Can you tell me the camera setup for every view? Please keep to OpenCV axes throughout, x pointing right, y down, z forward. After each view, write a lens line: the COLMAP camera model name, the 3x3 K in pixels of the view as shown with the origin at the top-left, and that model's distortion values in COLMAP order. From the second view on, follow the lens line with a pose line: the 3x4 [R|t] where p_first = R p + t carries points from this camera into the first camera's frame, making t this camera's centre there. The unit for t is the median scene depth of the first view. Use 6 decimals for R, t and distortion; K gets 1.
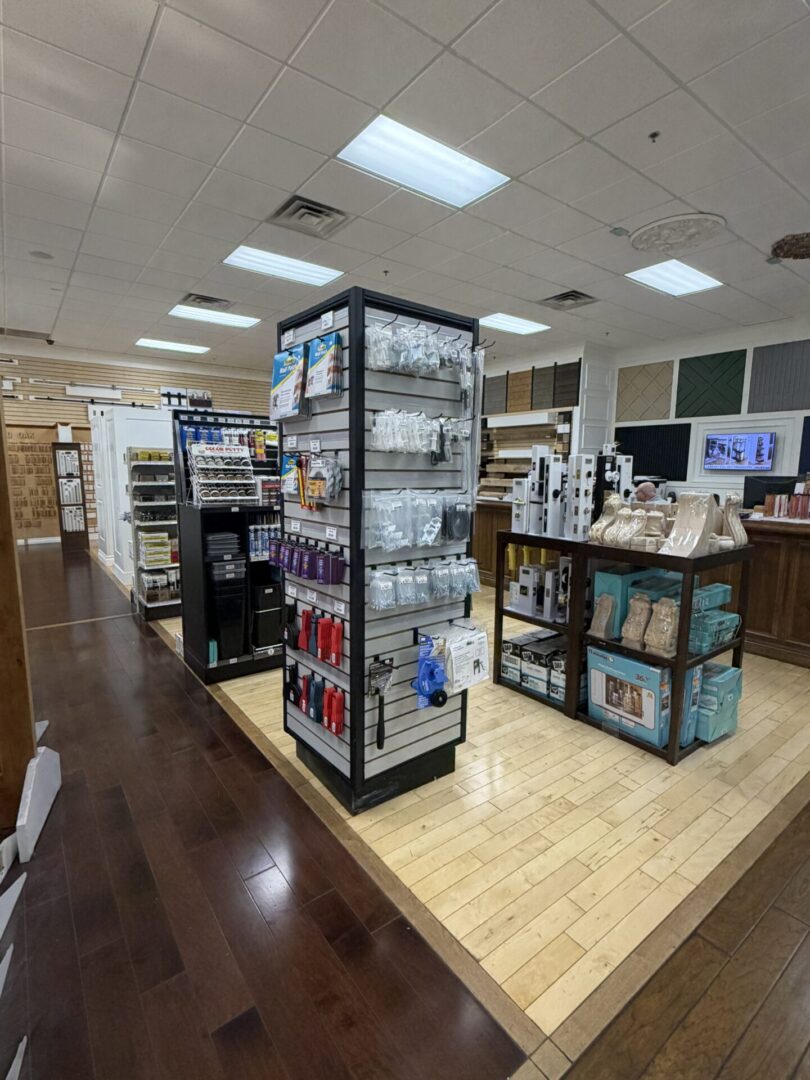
lens RADIAL K [[515.6, 0, 410.9], [0, 515.6, 540.2], [0, 0, 1]] dist [0.002702, -0.001508]
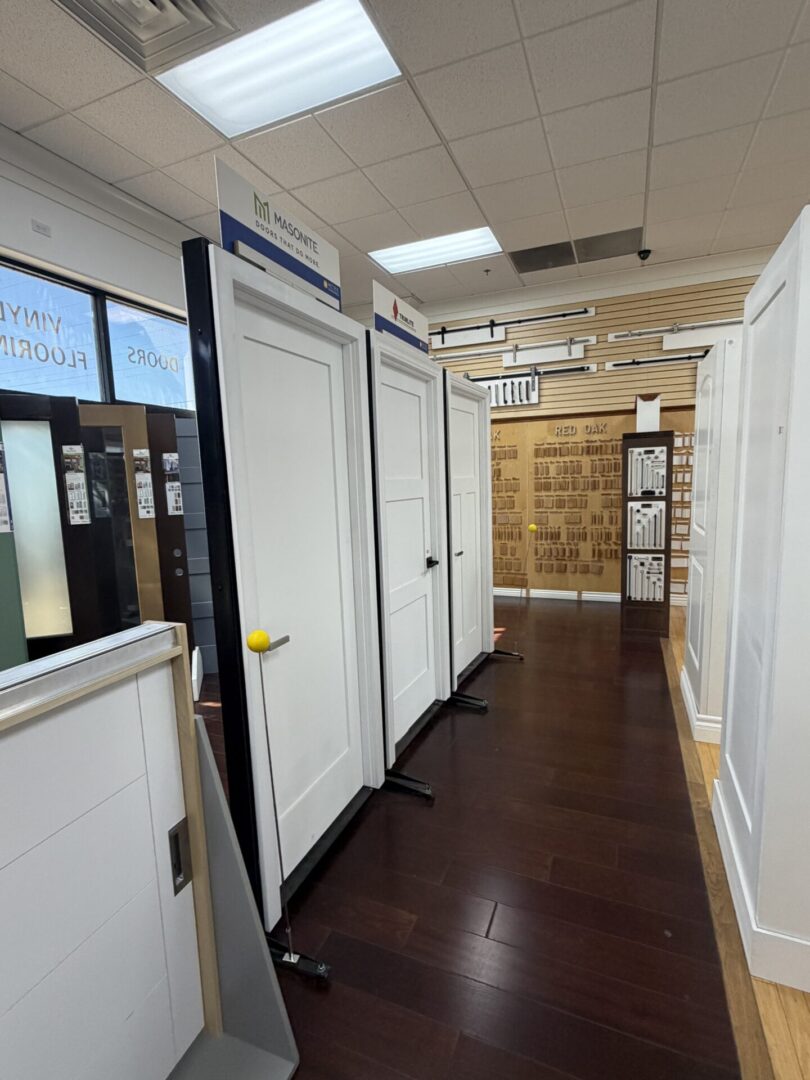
lens RADIAL K [[515.6, 0, 412.0], [0, 515.6, 541.1], [0, 0, 1]] dist [0.002702, -0.001508]
pose [[0.497406, 0.083449, -0.863495, -0.323564], [-0.085367, 0.995240, 0.047007, -0.082986], [0.863307, 0.050333, 0.502162, 0.531834]]
